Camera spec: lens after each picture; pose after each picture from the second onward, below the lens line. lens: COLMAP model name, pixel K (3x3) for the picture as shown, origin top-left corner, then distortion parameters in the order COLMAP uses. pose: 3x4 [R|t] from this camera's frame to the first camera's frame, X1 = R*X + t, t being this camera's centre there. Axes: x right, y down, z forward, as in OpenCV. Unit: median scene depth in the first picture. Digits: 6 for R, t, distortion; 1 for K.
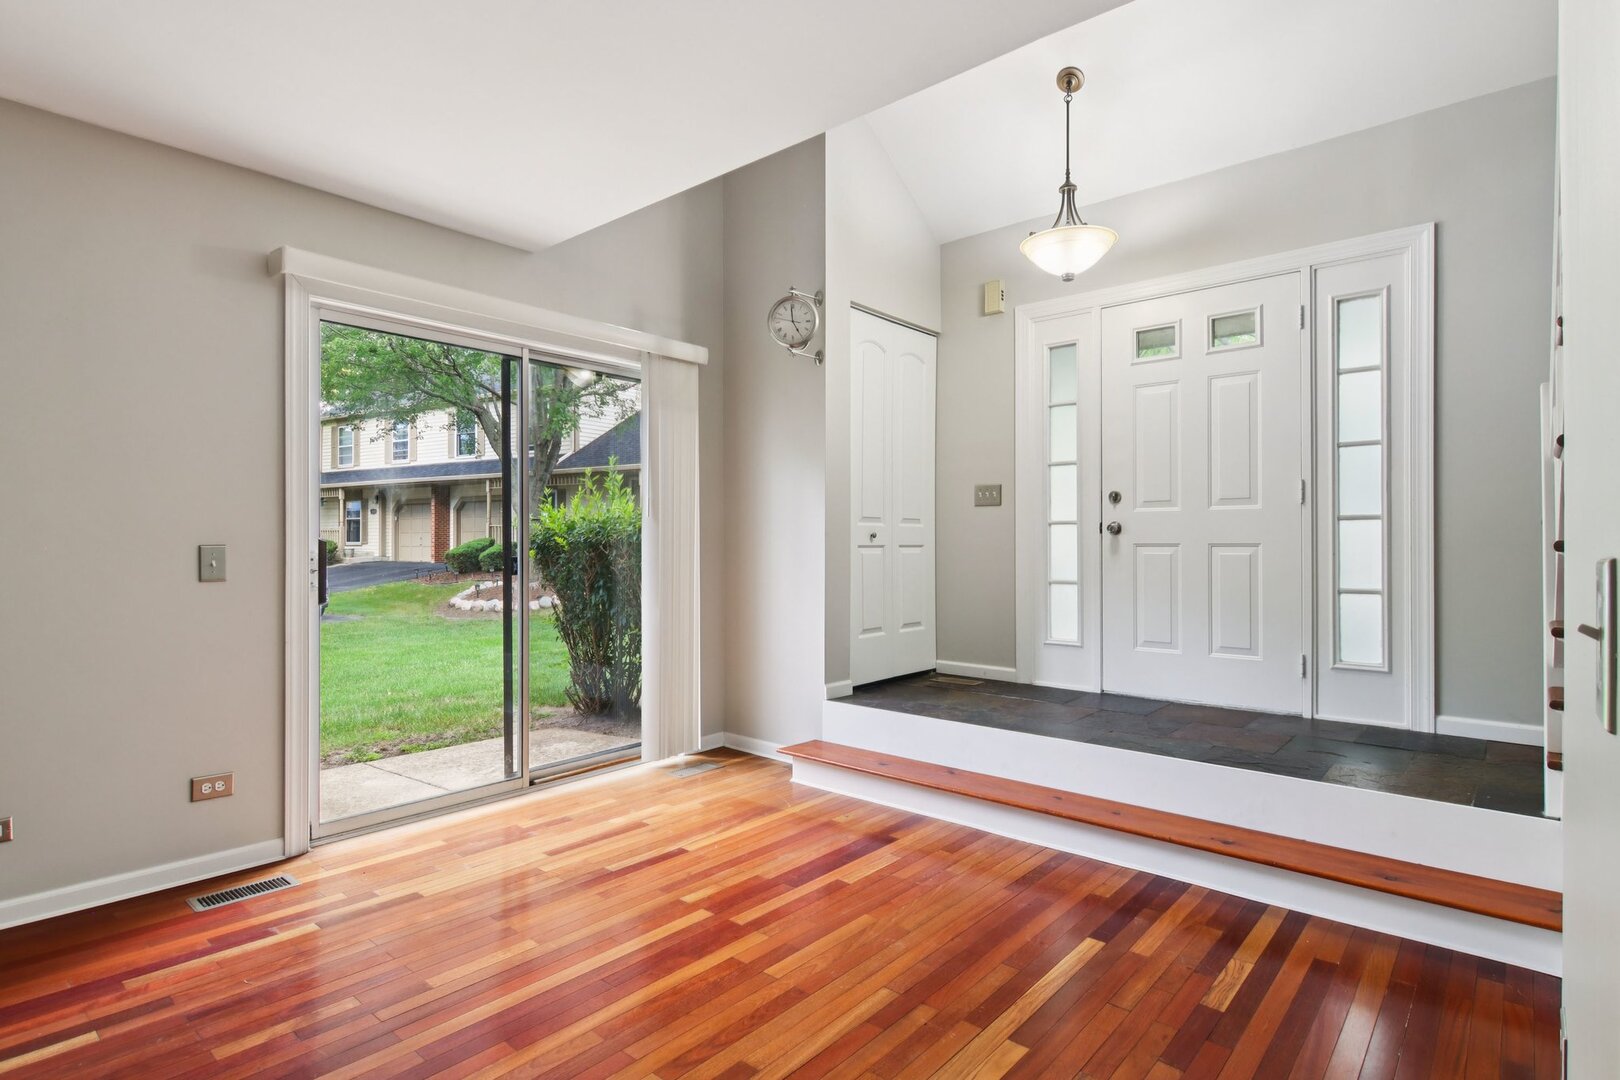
lens RADIAL K [[829.8, 0, 796.7], [0, 829.8, 541.1], [0, 0, 1]] dist [0.010636, -0.011754]
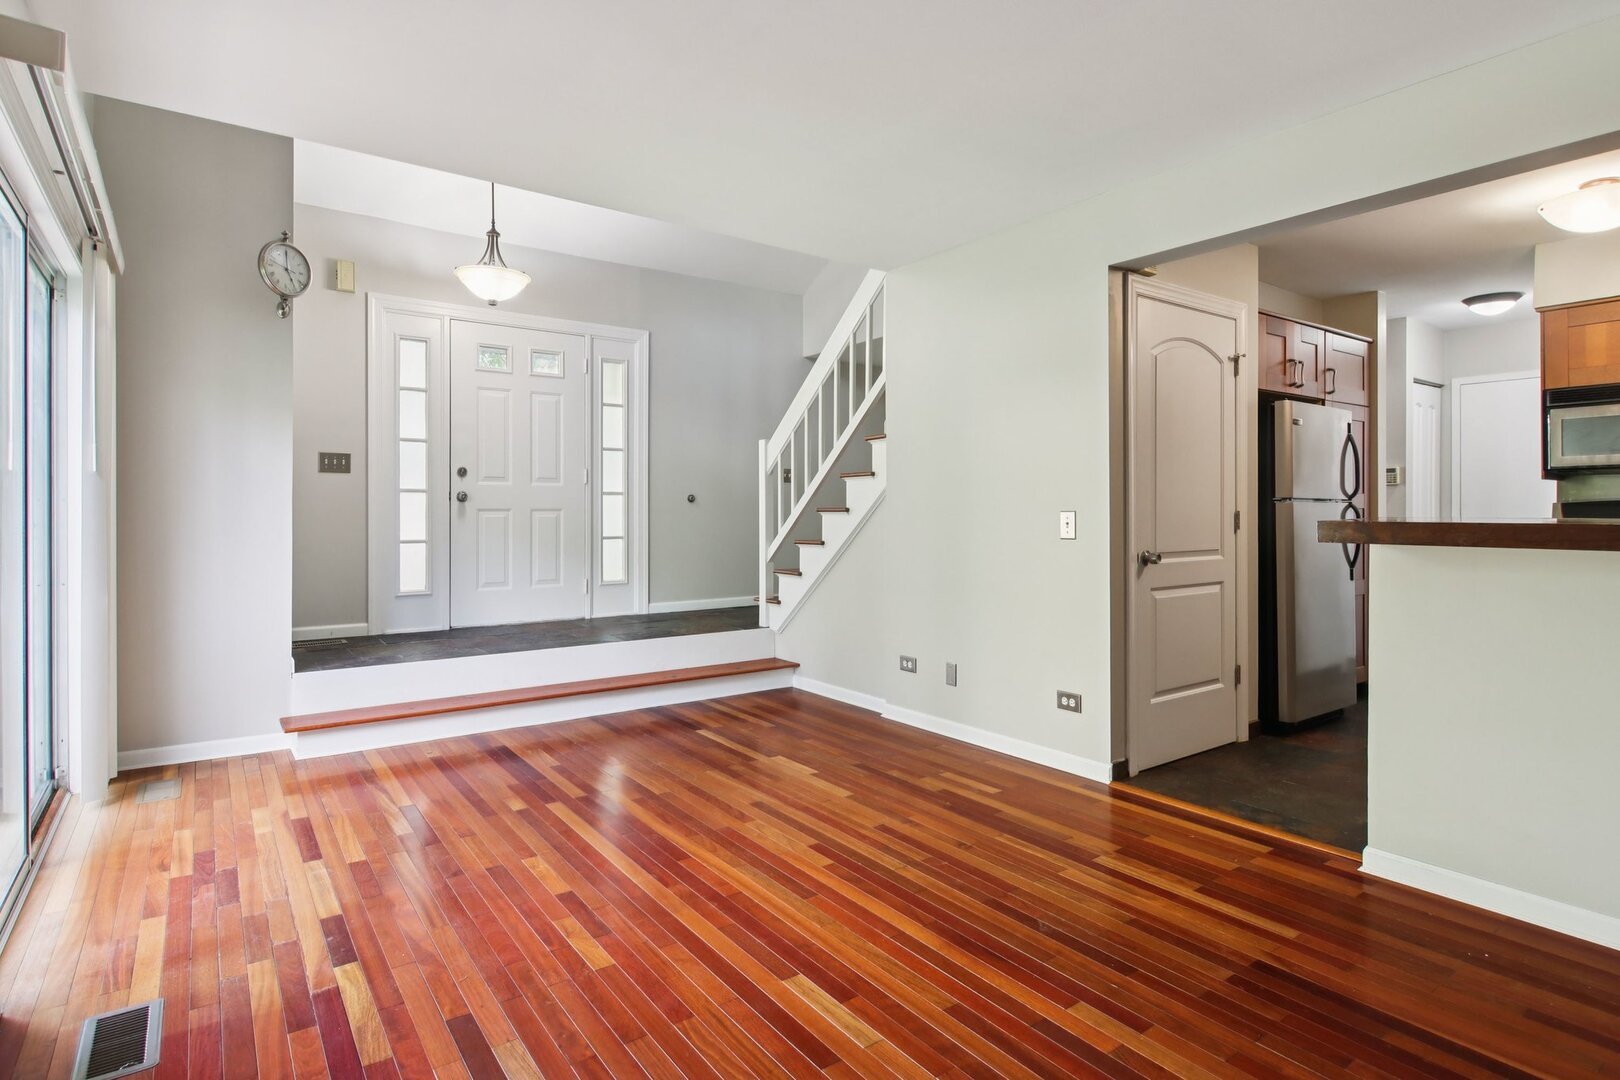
lens RADIAL K [[829.8, 0, 803.4], [0, 829.8, 513.6], [0, 0, 1]] dist [0.010636, -0.011754]
pose [[0.228087, -0.003776, 0.973633, -0.832477], [-0.003238, 0.999984, 0.004637, 0.002962], [-0.973635, -0.004210, 0.228071, 0.235940]]
